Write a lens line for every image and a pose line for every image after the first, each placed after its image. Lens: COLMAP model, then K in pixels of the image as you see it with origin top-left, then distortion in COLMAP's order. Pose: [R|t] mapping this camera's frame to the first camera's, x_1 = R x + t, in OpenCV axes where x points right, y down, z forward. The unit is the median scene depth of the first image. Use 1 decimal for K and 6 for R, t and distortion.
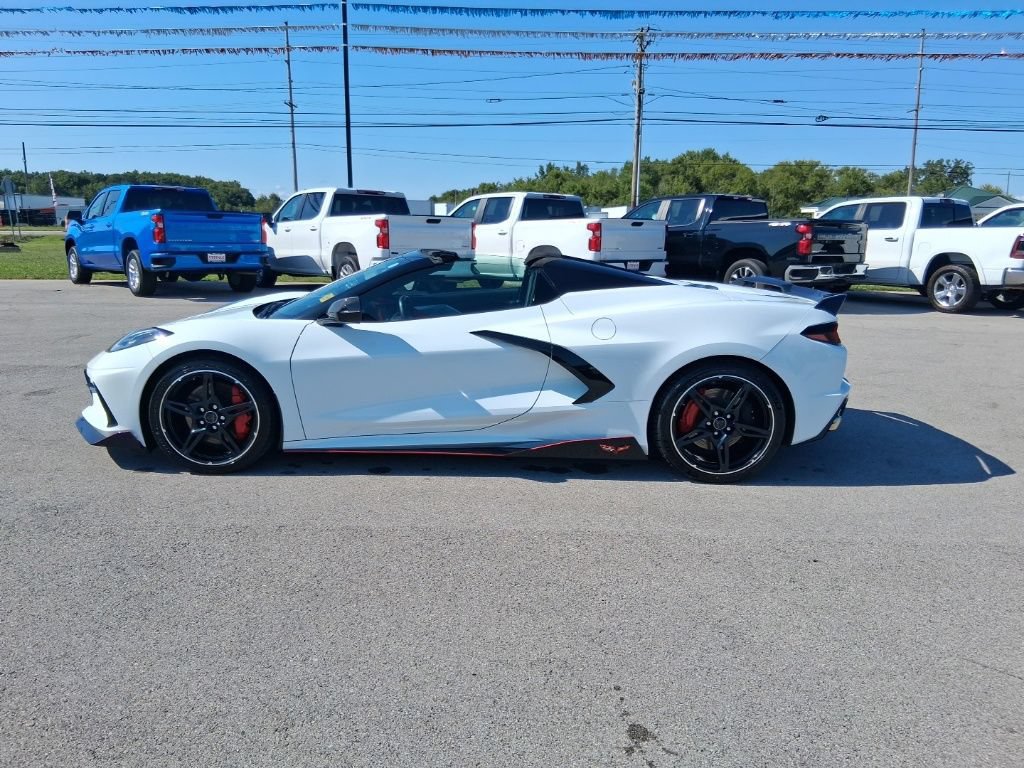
lens RADIAL K [[777.9, 0, 515.2], [0, 777.9, 382.1], [0, 0, 1]] dist [0.125545, -0.238999]
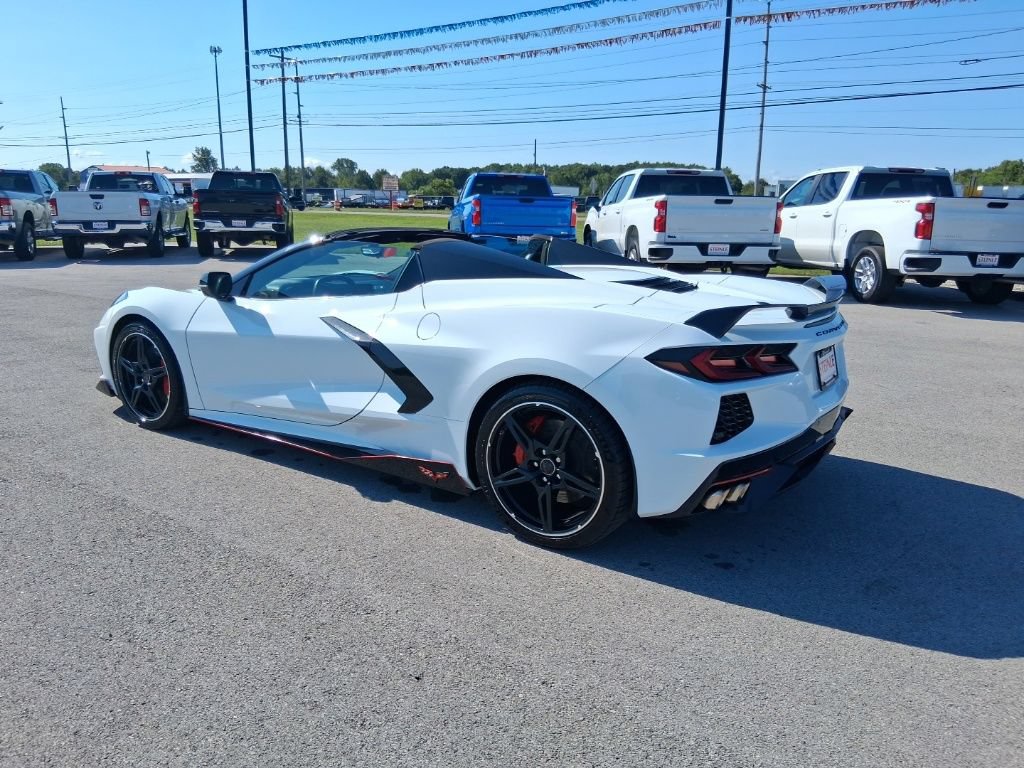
lens RADIAL K [[769.4, 0, 512.0], [0, 769.4, 384.0], [0, 0, 1]] dist [0.127471, -0.224888]
pose [[0.824312, 0.124737, -0.552223, 0.223619], [-0.112552, 0.992062, 0.056081, -0.022252], [0.554835, 0.015925, 0.831808, 0.132690]]
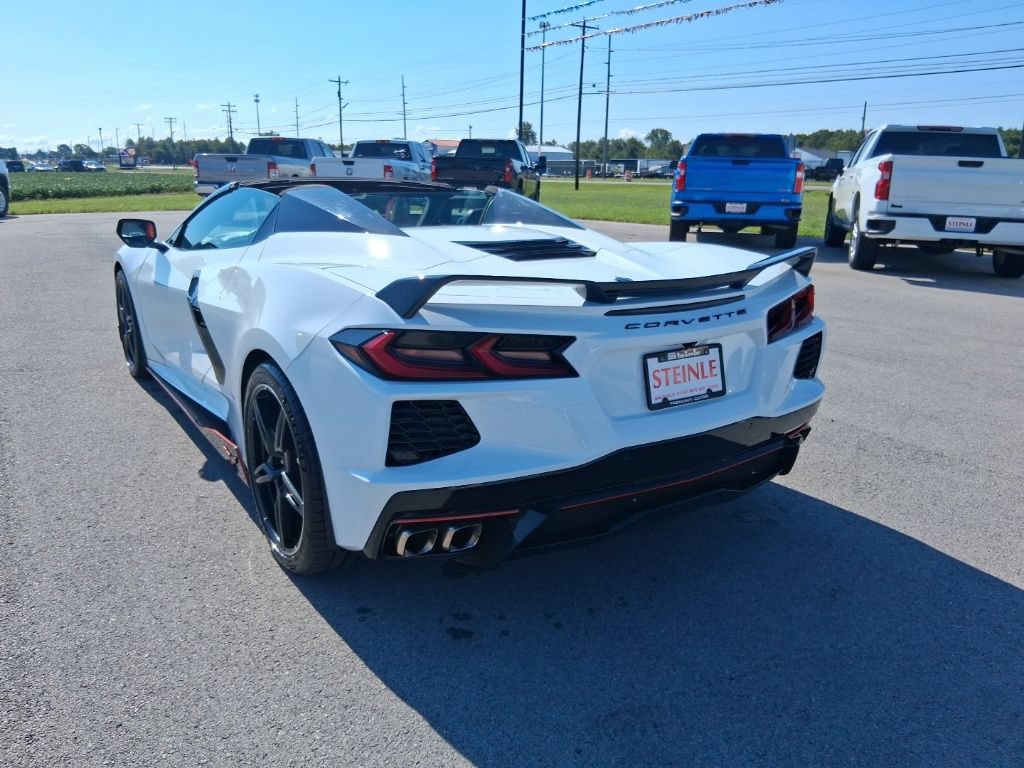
lens RADIAL K [[777.9, 0, 515.2], [0, 777.9, 382.1], [0, 0, 1]] dist [0.125545, -0.238999]
pose [[0.552902, 0.211674, -0.805911, 0.293009], [-0.172012, 0.975357, 0.138169, -0.043335], [0.815298, 0.062232, 0.575688, 0.282623]]
